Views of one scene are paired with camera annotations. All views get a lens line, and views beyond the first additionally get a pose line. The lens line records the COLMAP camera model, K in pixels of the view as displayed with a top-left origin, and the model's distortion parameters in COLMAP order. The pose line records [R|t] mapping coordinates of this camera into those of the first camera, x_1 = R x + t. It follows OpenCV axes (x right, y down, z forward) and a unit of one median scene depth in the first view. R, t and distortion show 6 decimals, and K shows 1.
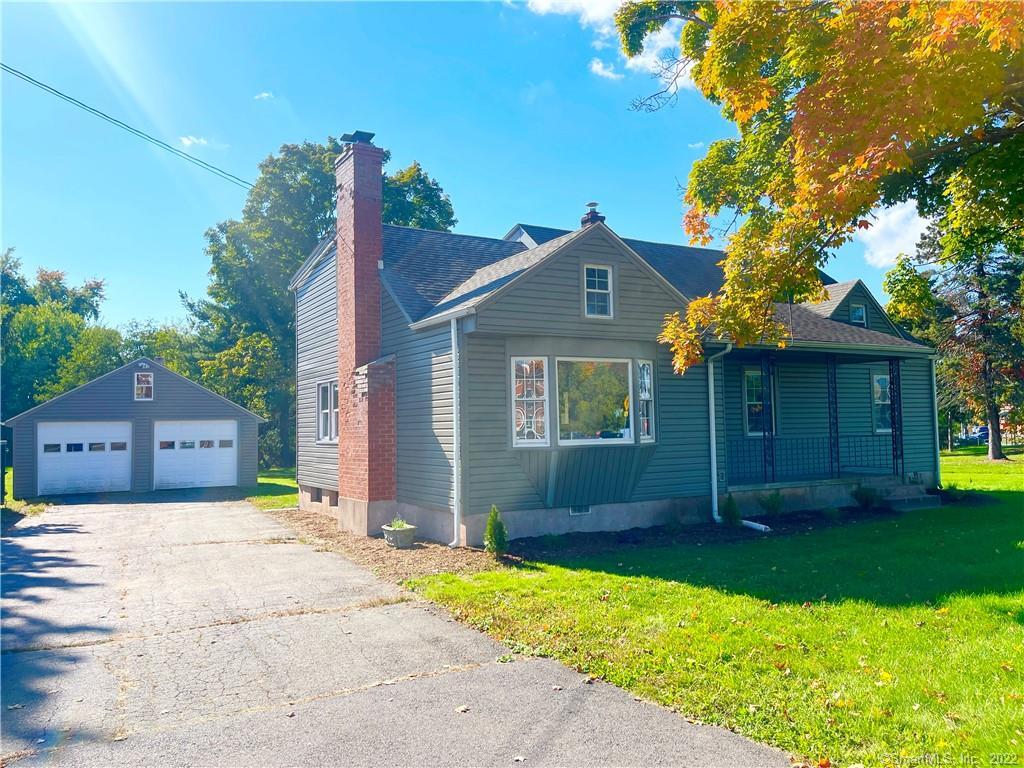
lens RADIAL K [[787.0, 0, 512.0], [0, 787.0, 384.0], [0, 0, 1]] dist [0.001537, -0.001851]
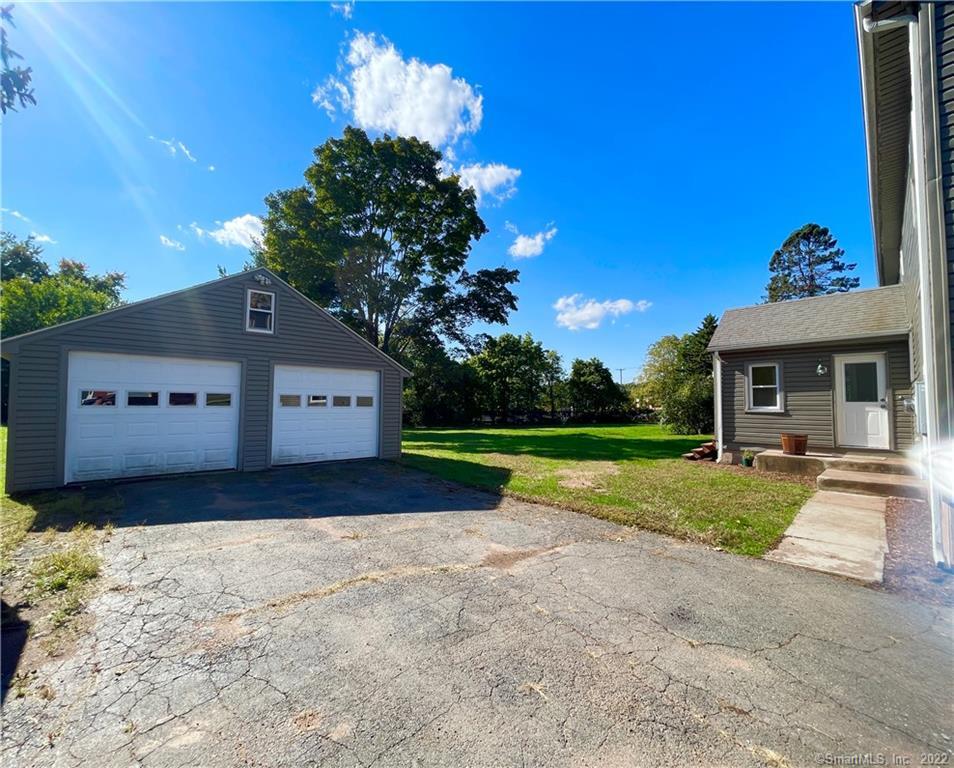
lens RADIAL K [[423.0, 0, 477.0], [0, 423.0, 384.0], [0, 0, 1]] dist [0.000414, 0.000256]
pose [[0.969770, 0.035405, 0.241441, -0.296985], [-0.035870, 0.999353, -0.002469, 0.046722], [-0.241372, -0.006266, 0.970412, 0.481627]]
